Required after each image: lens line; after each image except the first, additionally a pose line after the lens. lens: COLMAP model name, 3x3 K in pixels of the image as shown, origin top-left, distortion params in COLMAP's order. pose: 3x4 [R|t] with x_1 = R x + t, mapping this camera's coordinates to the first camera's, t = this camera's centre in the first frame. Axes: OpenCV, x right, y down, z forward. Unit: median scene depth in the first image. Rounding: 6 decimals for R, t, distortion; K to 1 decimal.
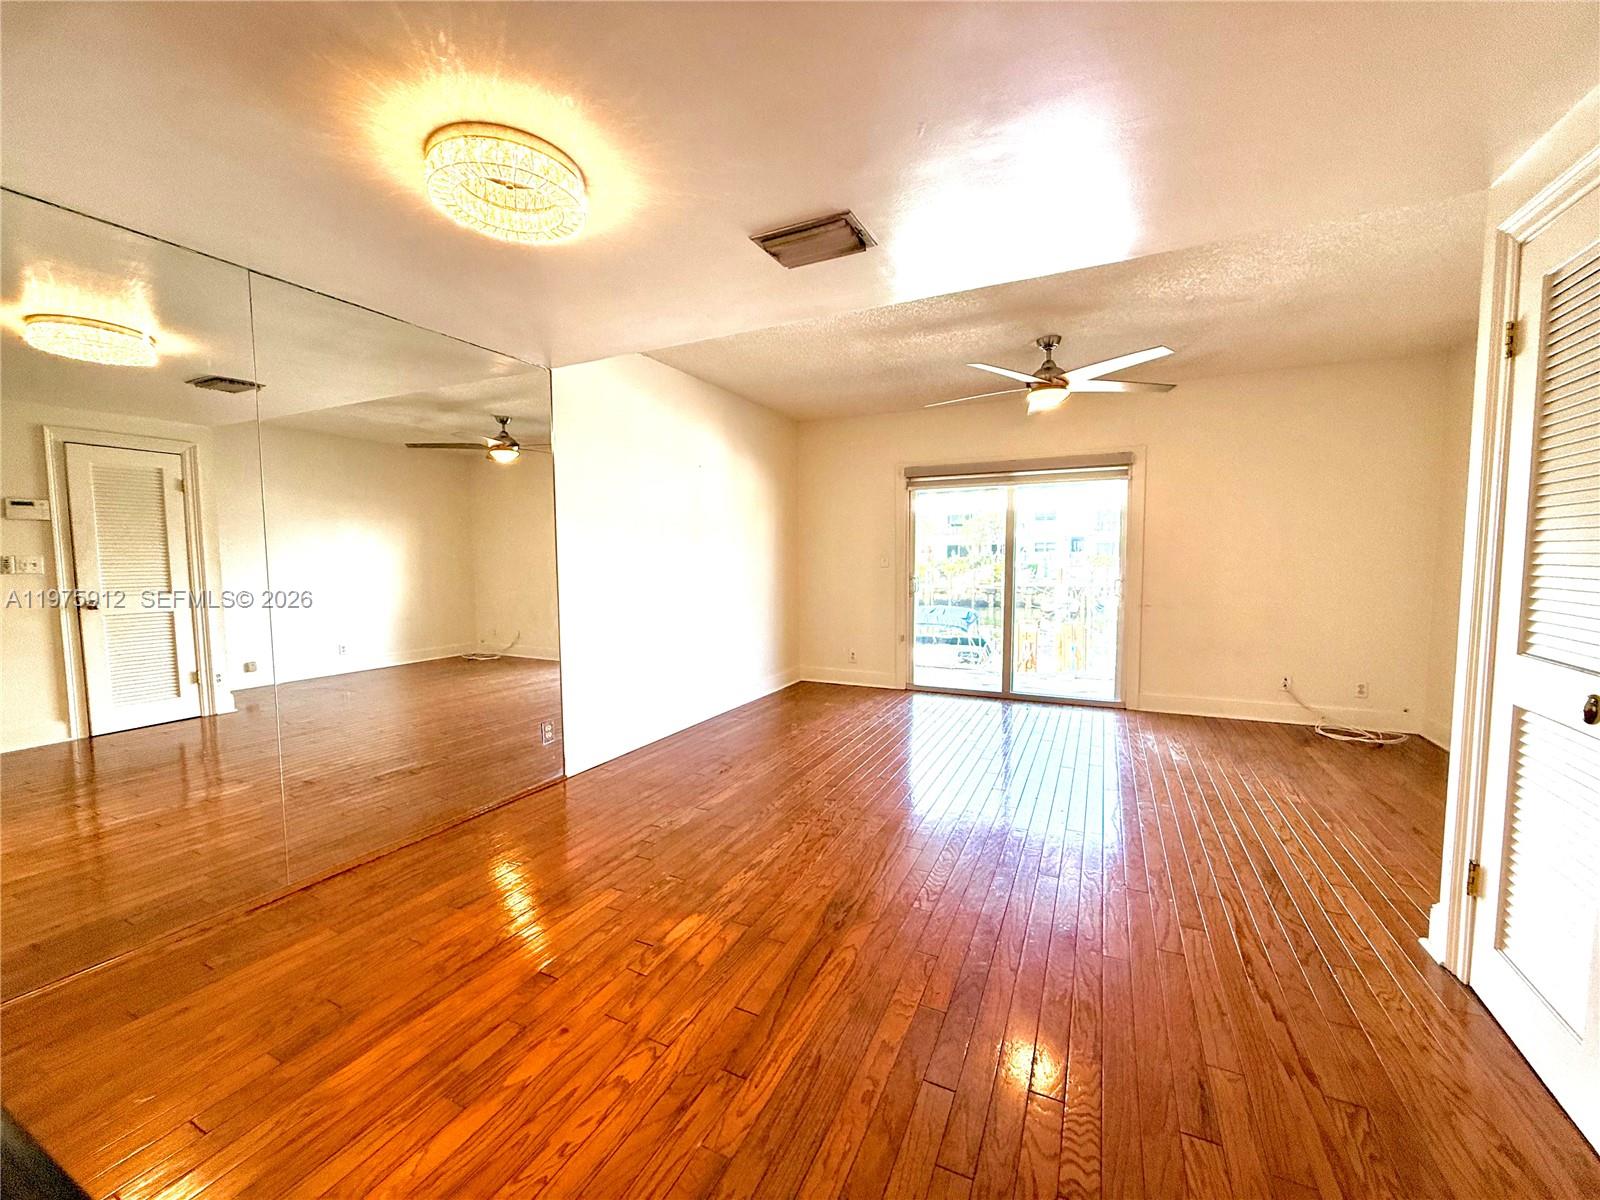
lens RADIAL K [[632.7, 0, 796.5], [0, 632.7, 603.0], [0, 0, 1]] dist [-0.002381, -0.000482]
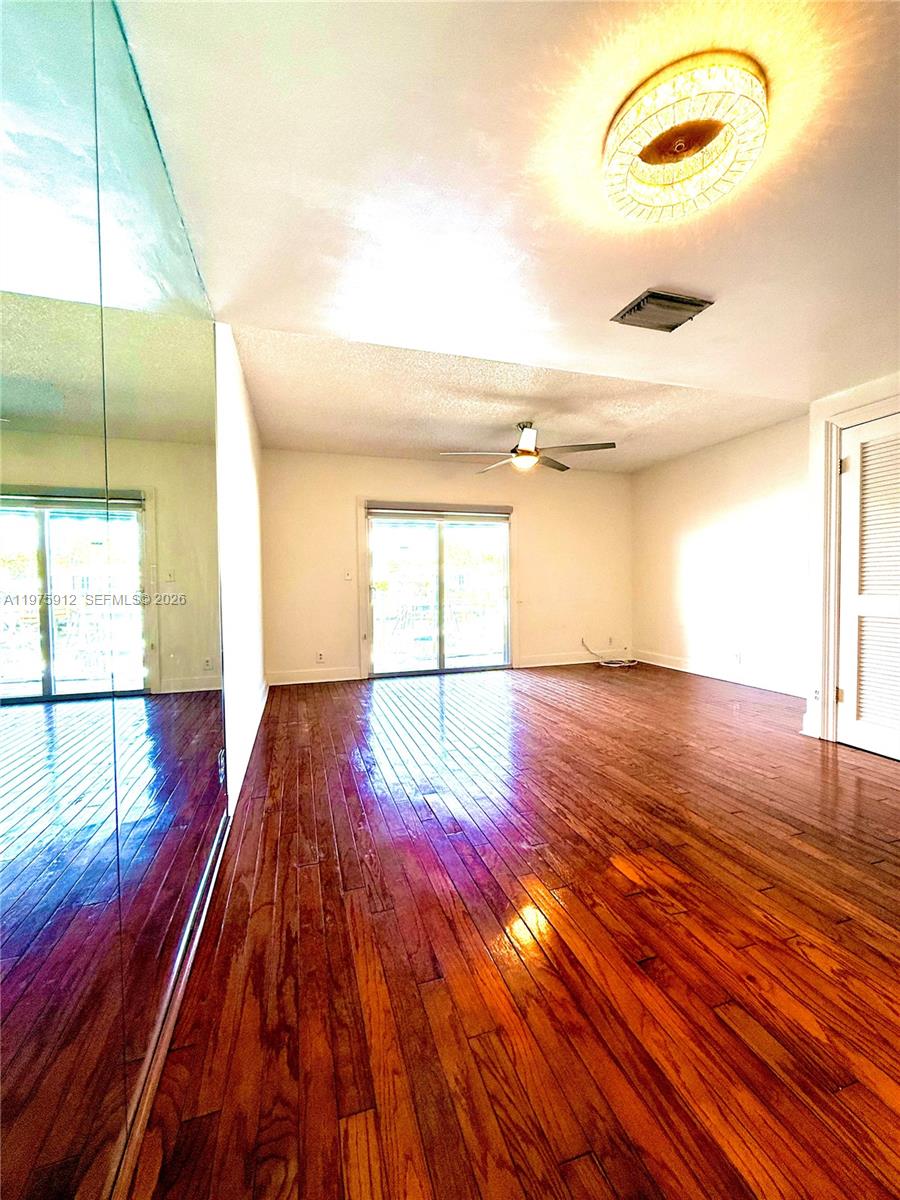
lens RADIAL K [[475.8, 0, 450.9], [0, 475.8, 595.6], [0, 0, 1]] dist [-0.000205, -0.000087]
pose [[0.725009, -0.018985, 0.688477, -0.545973], [0.056953, 0.997849, -0.032458, 0.023533], [-0.686380, 0.062743, 0.724531, 0.323752]]
